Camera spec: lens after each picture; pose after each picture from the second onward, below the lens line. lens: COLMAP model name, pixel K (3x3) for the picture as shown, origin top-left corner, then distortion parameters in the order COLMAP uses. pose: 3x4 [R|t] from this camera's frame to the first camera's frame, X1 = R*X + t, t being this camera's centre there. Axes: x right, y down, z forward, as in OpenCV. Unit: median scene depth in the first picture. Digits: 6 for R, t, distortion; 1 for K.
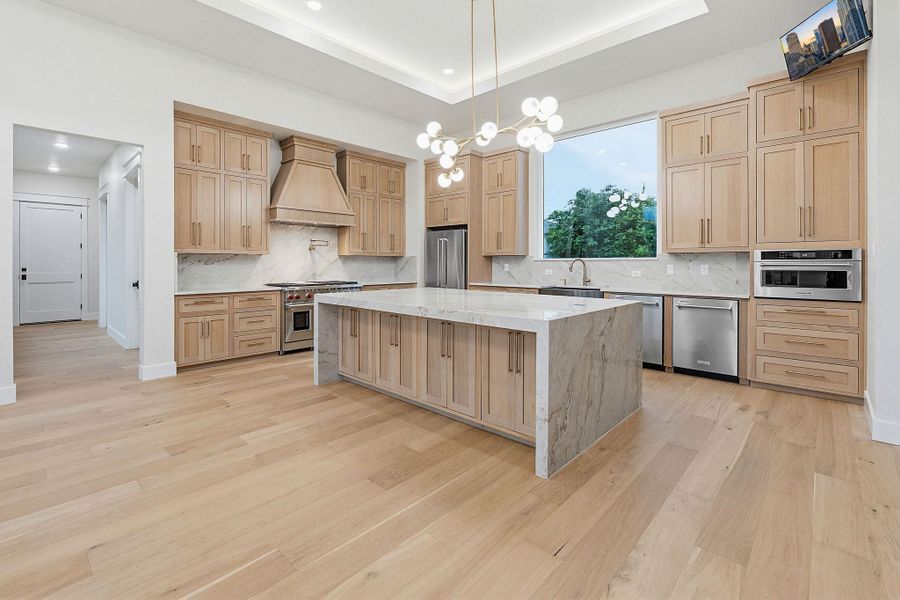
lens RADIAL K [[404.8, 0, 449.7], [0, 404.8, 262.4], [0, 0, 1]] dist [-0.002909, -0.000383]
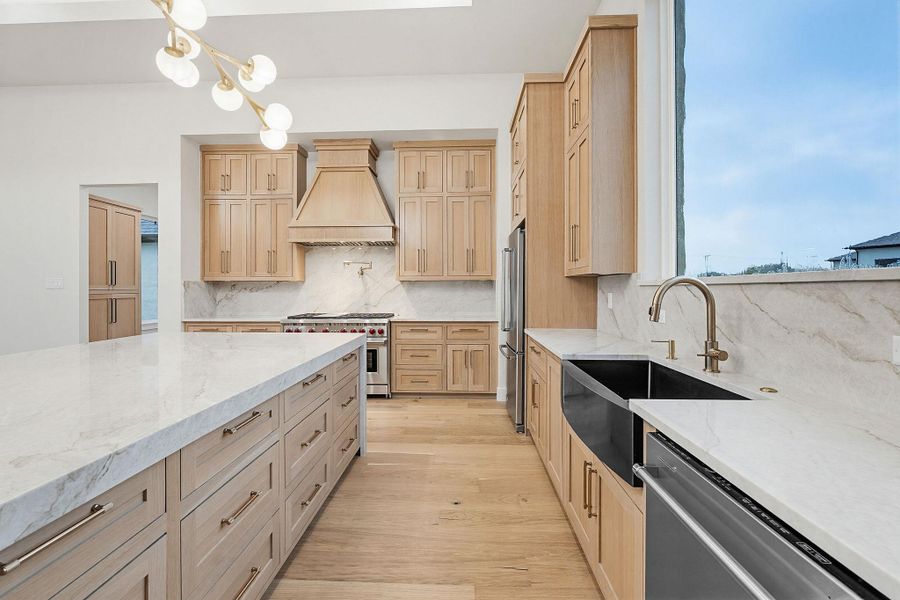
lens RADIAL K [[396.4, 0, 450.1], [0, 396.4, 285.7], [0, 0, 1]] dist [-0.003375, -0.000257]
pose [[0.657241, -0.006706, -0.753651, 0.450670], [0.002224, 0.999973, -0.006959, -0.002328], [0.753677, 0.002898, 0.657238, 0.705359]]
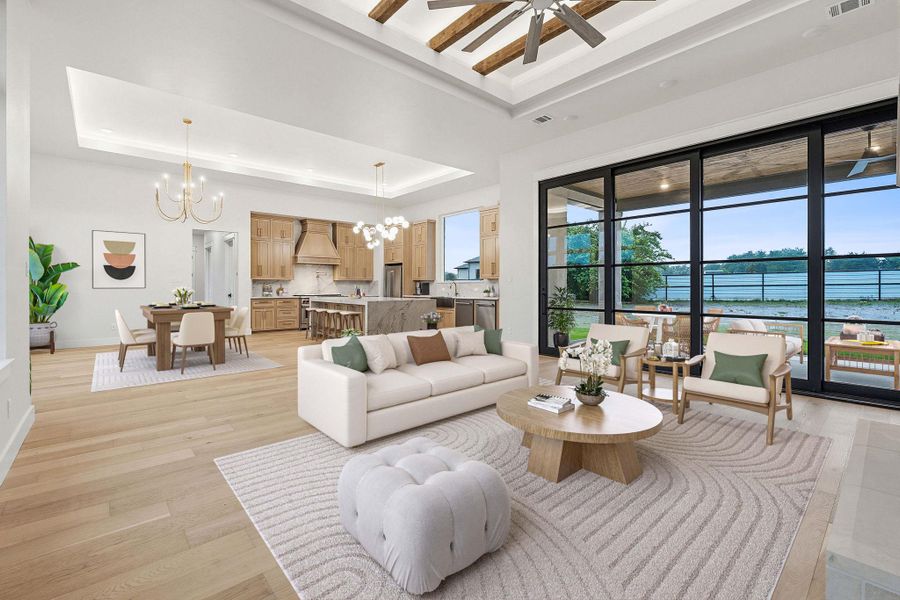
lens RADIAL K [[396.4, 0, 450.1], [0, 396.4, 285.7], [0, 0, 1]] dist [-0.003375, -0.000257]
pose [[0.995357, 0.000364, -0.096253, 0.514623], [-0.000407, 1.000000, -0.000423, 0.008902], [0.096253, 0.000460, 0.995357, -0.881723]]
